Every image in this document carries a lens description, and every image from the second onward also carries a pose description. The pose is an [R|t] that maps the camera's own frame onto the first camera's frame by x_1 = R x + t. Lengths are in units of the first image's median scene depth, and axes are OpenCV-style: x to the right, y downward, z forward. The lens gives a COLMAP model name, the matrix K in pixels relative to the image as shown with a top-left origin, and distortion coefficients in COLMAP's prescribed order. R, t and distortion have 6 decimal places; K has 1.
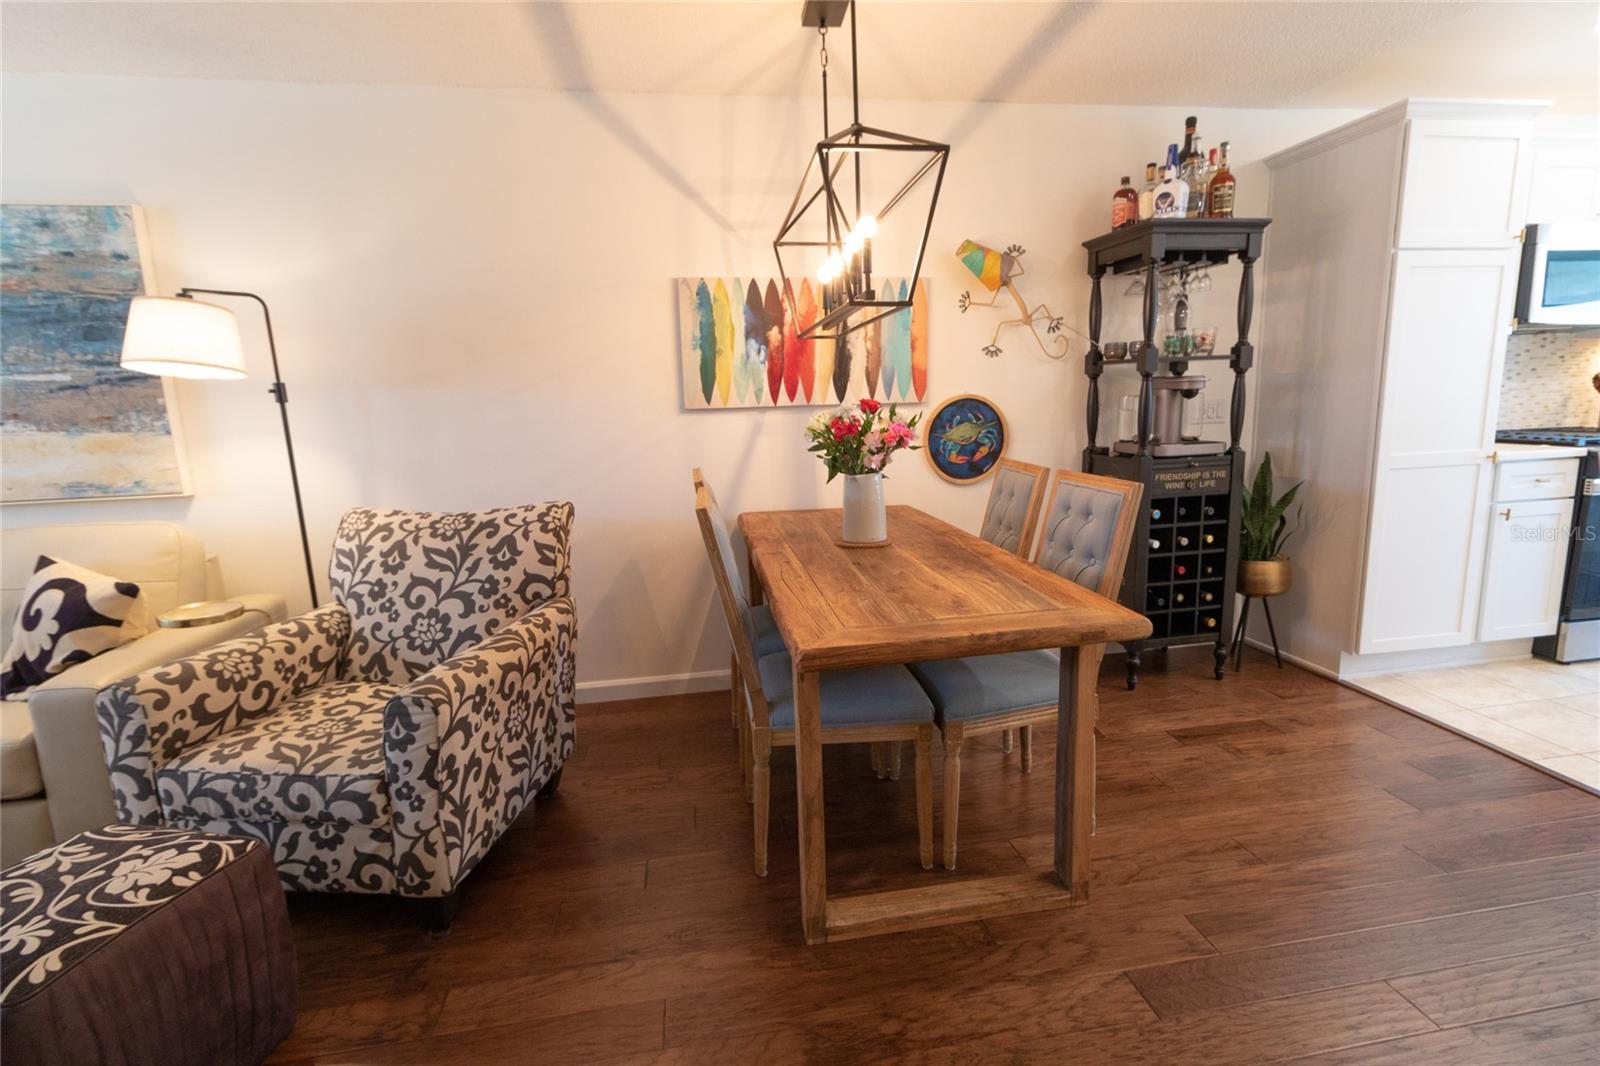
lens RADIAL K [[733.8, 0, 809.0], [0, 733.8, 522.8], [0, 0, 1]] dist [0.006767, 0.000174]
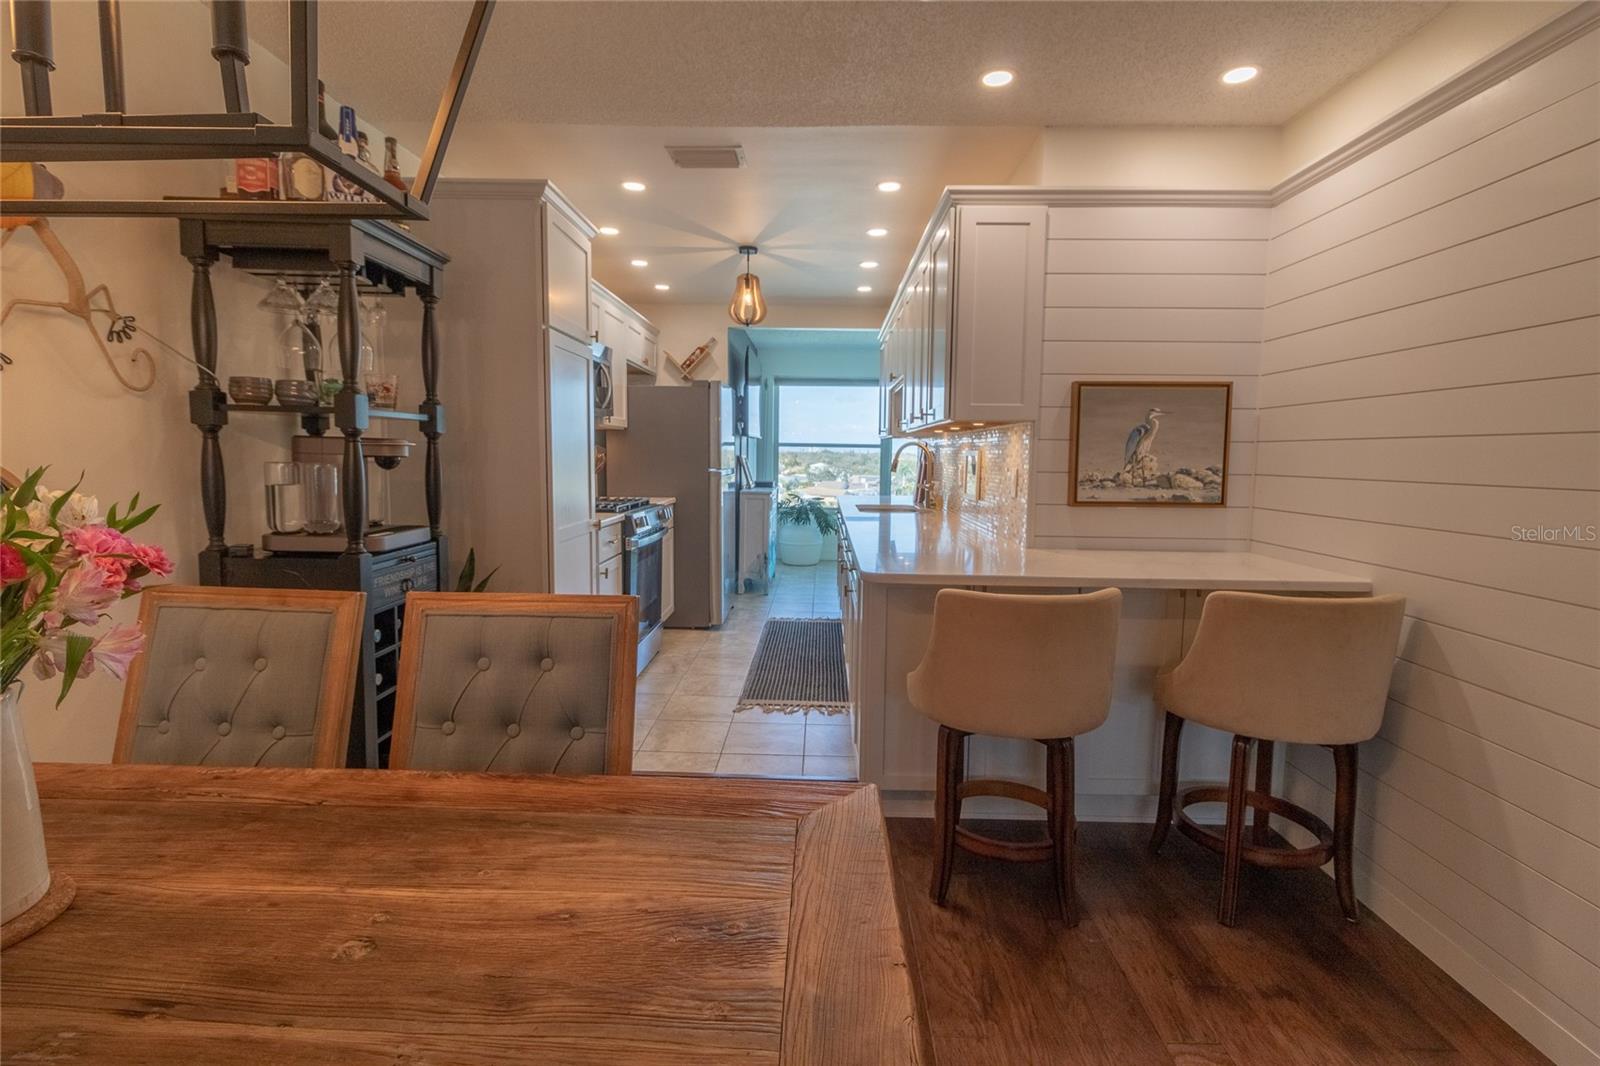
lens RADIAL K [[737.3, 0, 809.7], [0, 737.3, 518.5], [0, 0, 1]] dist [0.002529, 0.000625]
pose [[0.183379, -0.049340, 0.981803, -0.158070], [0.147068, 0.988877, 0.022227, -0.096832], [-0.971979, 0.140316, 0.188596, 0.596702]]
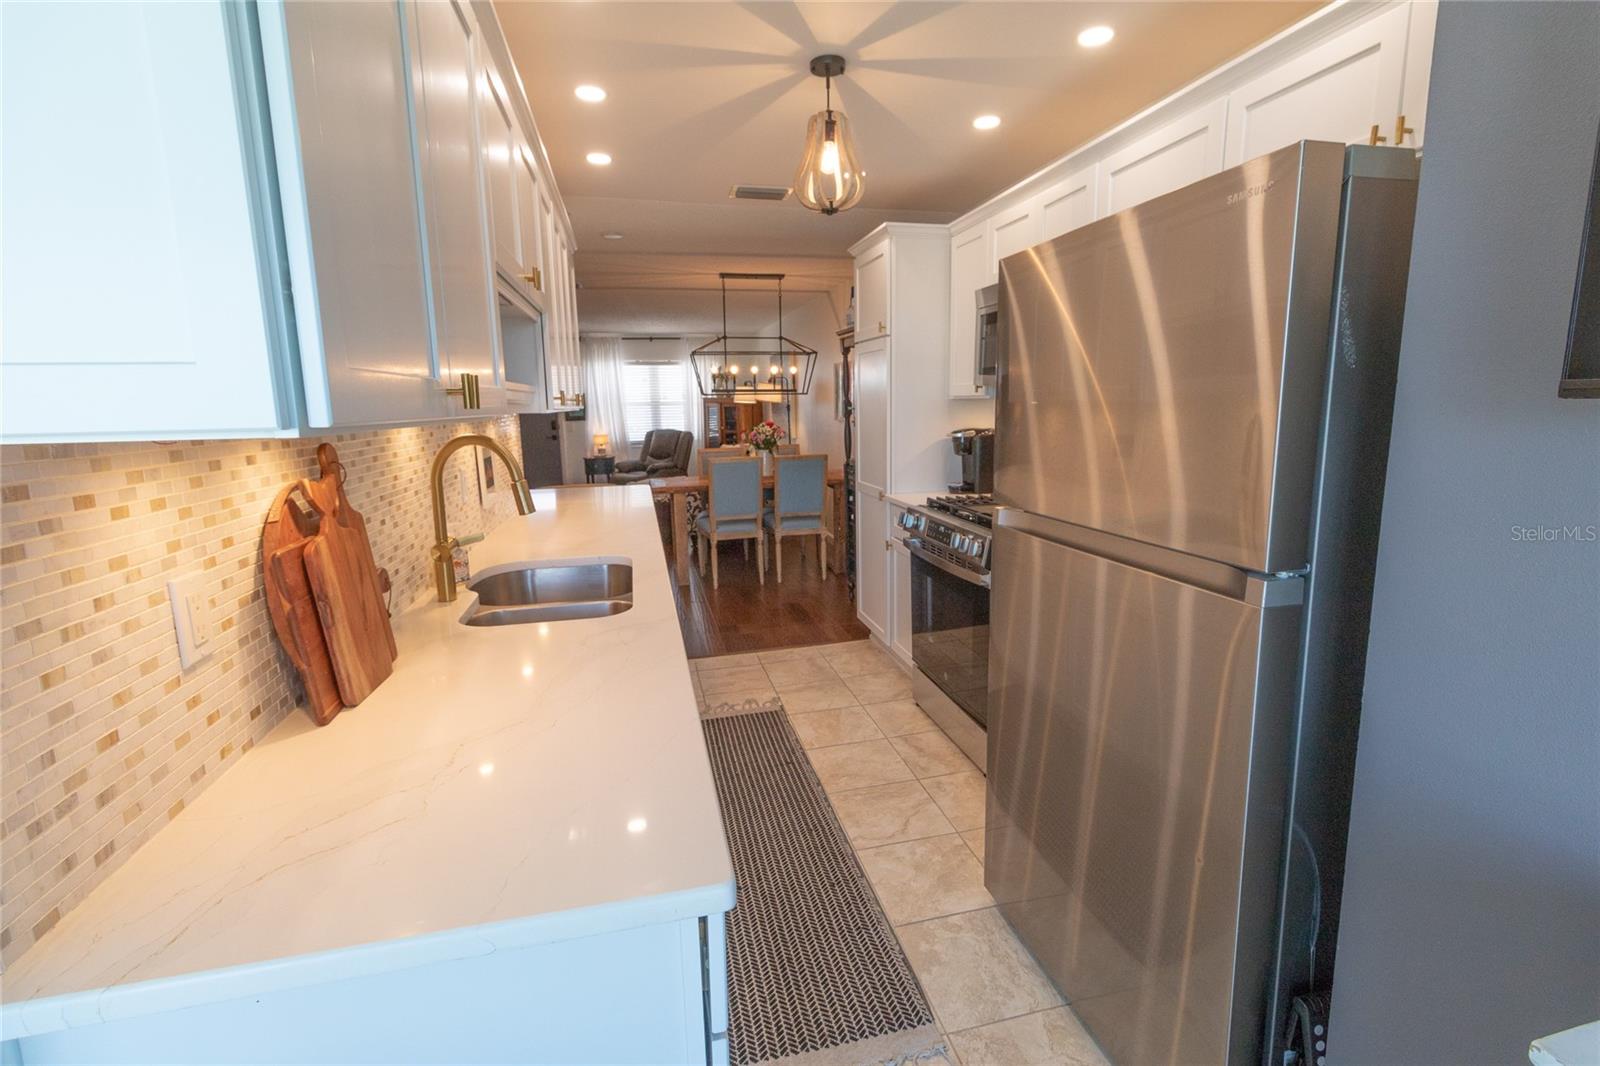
lens RADIAL K [[733.8, 0, 809.0], [0, 733.8, 522.8], [0, 0, 1]] dist [0.006767, 0.000174]
pose [[0.068450, 0.197371, -0.977936, 2.753403], [-0.151623, 0.970907, 0.185339, -0.330838], [0.986065, 0.135591, 0.096384, 0.966079]]
